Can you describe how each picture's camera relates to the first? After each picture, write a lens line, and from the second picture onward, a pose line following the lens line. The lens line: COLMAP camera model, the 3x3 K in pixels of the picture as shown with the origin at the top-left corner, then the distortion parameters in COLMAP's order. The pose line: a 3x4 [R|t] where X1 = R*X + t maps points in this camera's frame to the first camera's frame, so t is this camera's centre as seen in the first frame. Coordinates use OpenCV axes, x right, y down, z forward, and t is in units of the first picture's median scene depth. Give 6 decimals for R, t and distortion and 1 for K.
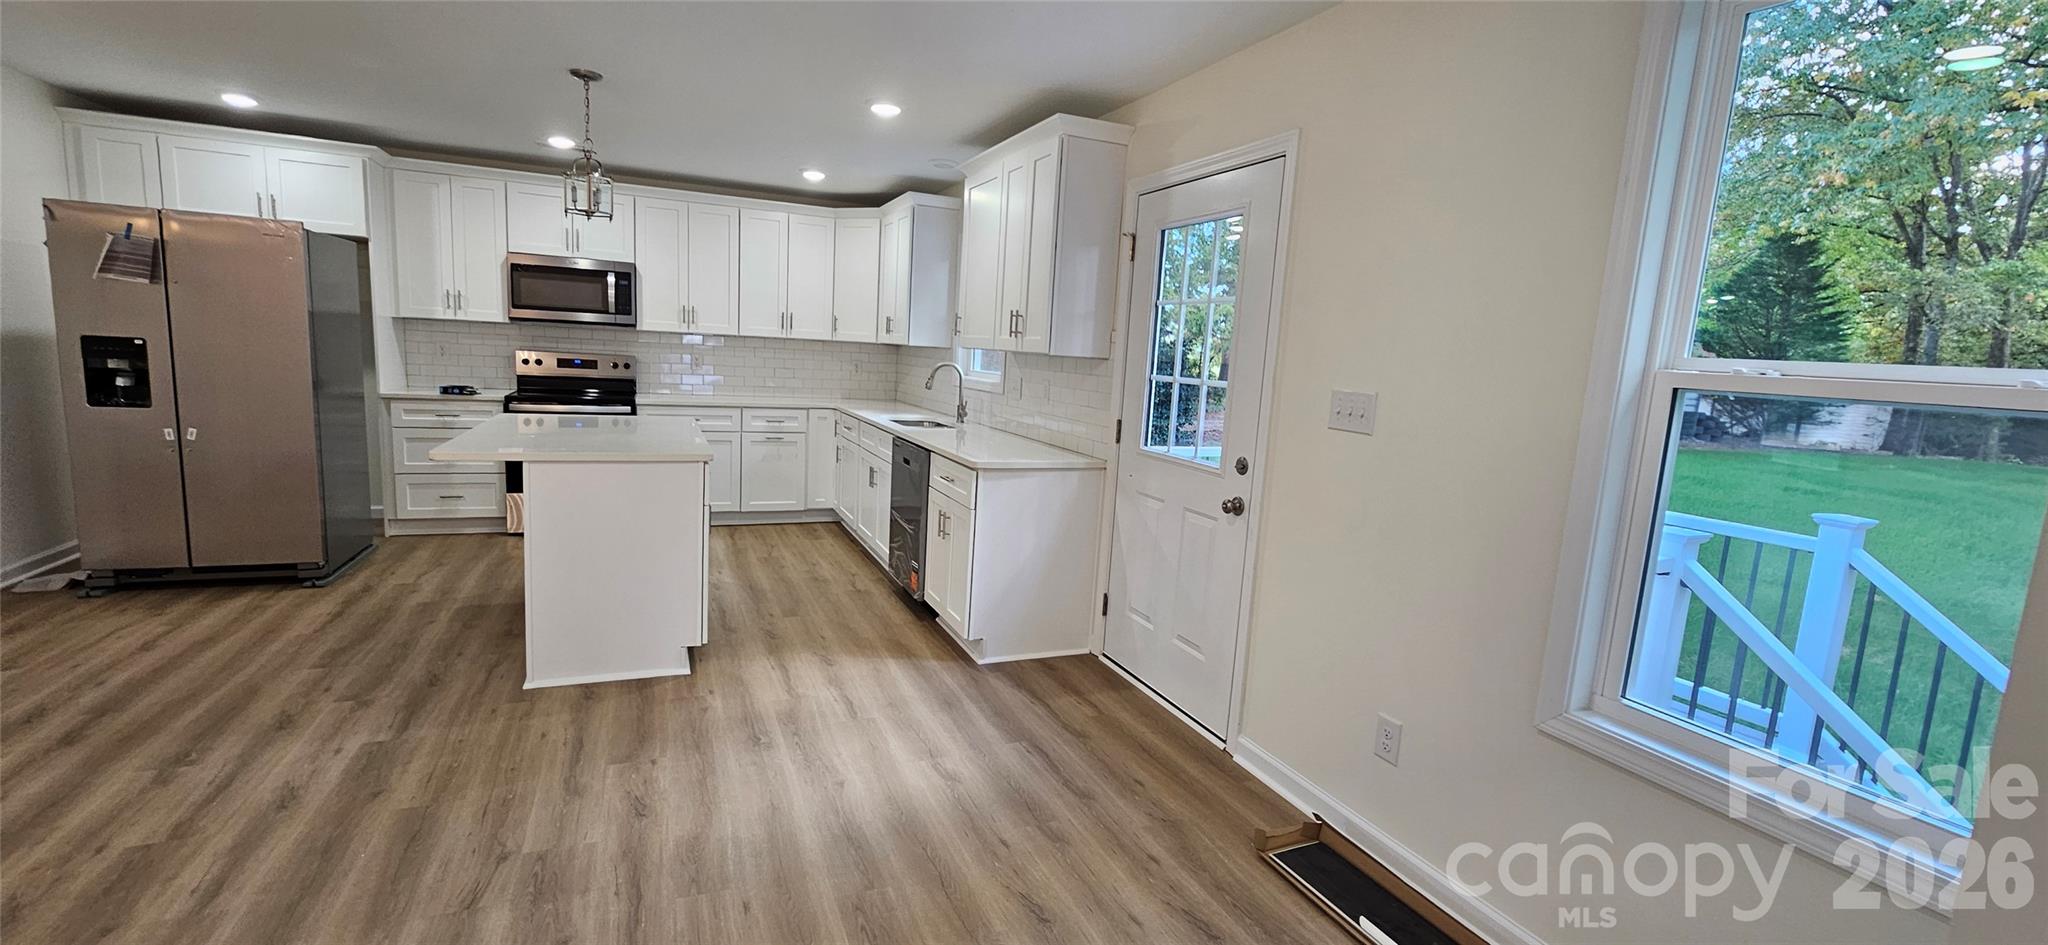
lens RADIAL K [[840.1, 0, 1013.0], [0, 840.1, 472.1], [0, 0, 1]] dist [-0.000376, 0.000818]
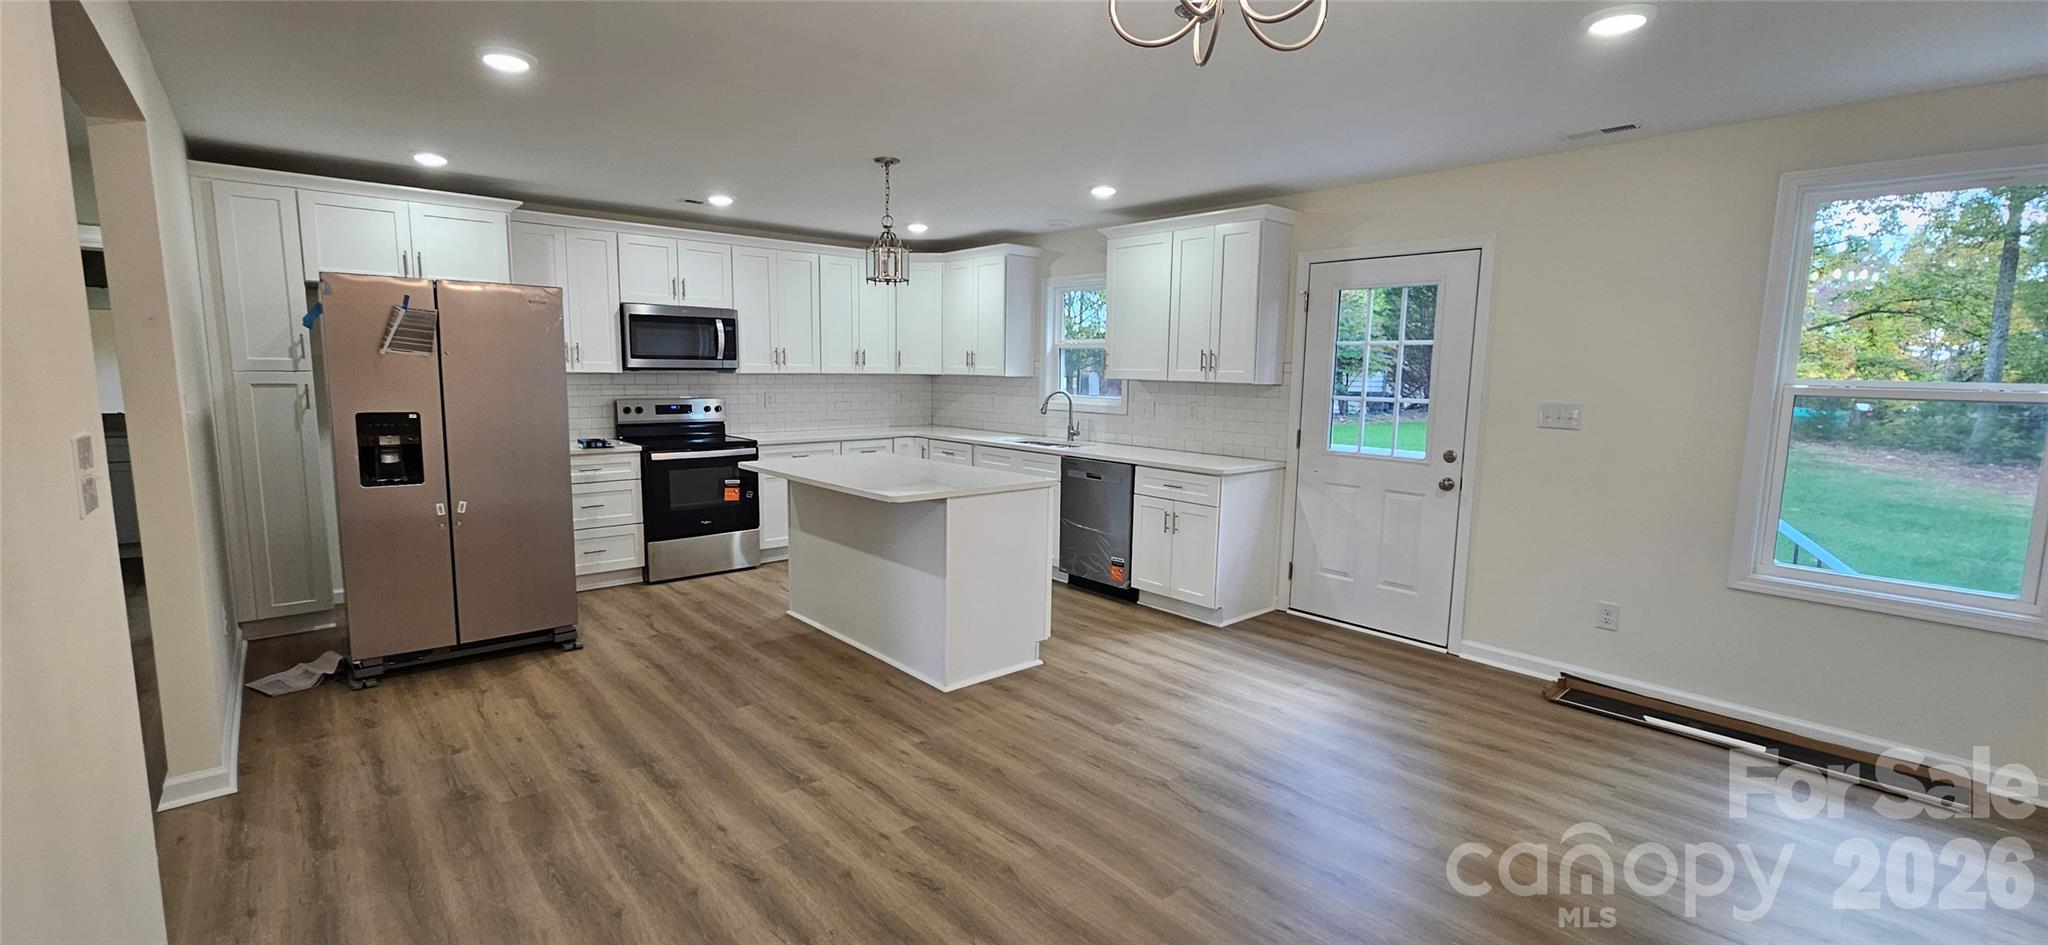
lens RADIAL K [[840.1, 0, 1013.0], [0, 840.1, 472.1], [0, 0, 1]] dist [-0.000376, 0.000818]
pose [[0.950138, -0.080473, 0.301266, -0.673143], [0.082875, 0.996548, 0.004823, -0.038063], [-0.300614, 0.020385, 0.953528, -0.126141]]
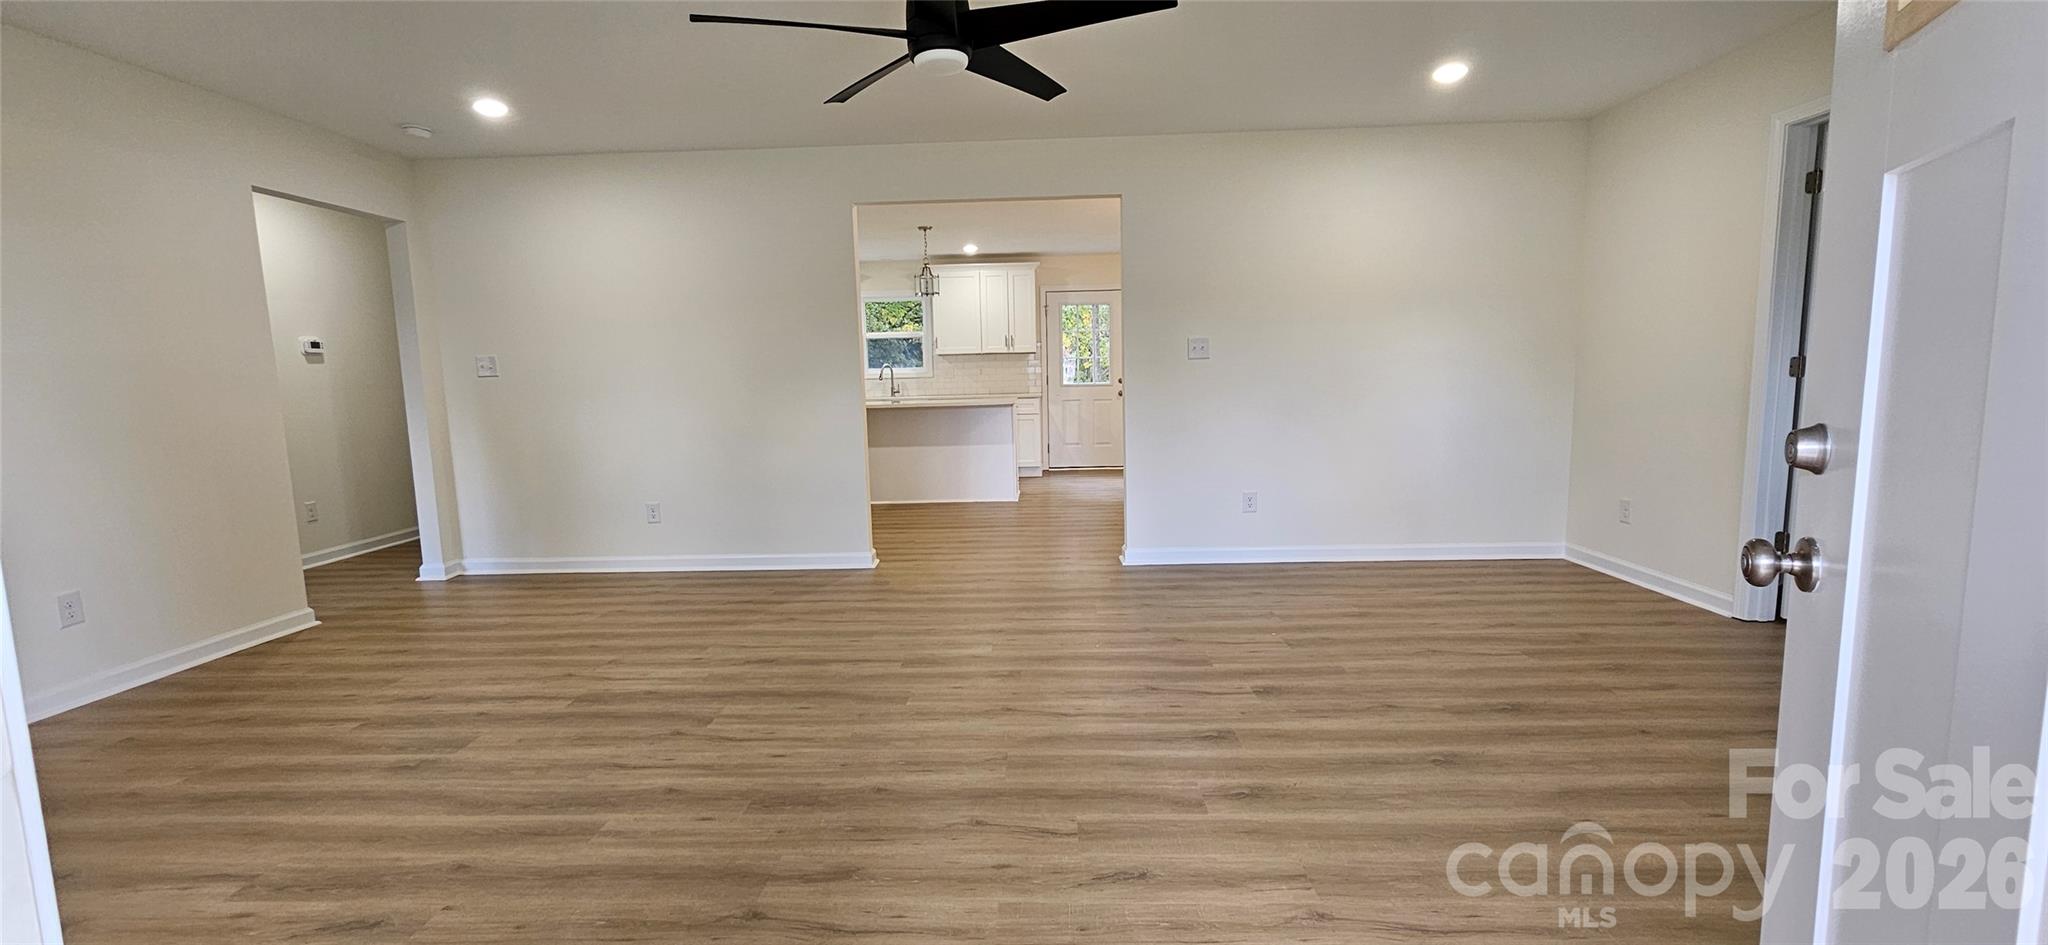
lens RADIAL K [[840.1, 0, 1013.0], [0, 840.1, 472.1], [0, 0, 1]] dist [-0.000376, 0.000818]
pose [[0.415379, -0.168982, 0.893815, -2.200607], [0.180046, 0.978427, 0.101307, -0.050589], [-0.891652, 0.118847, 0.436842, -0.021772]]
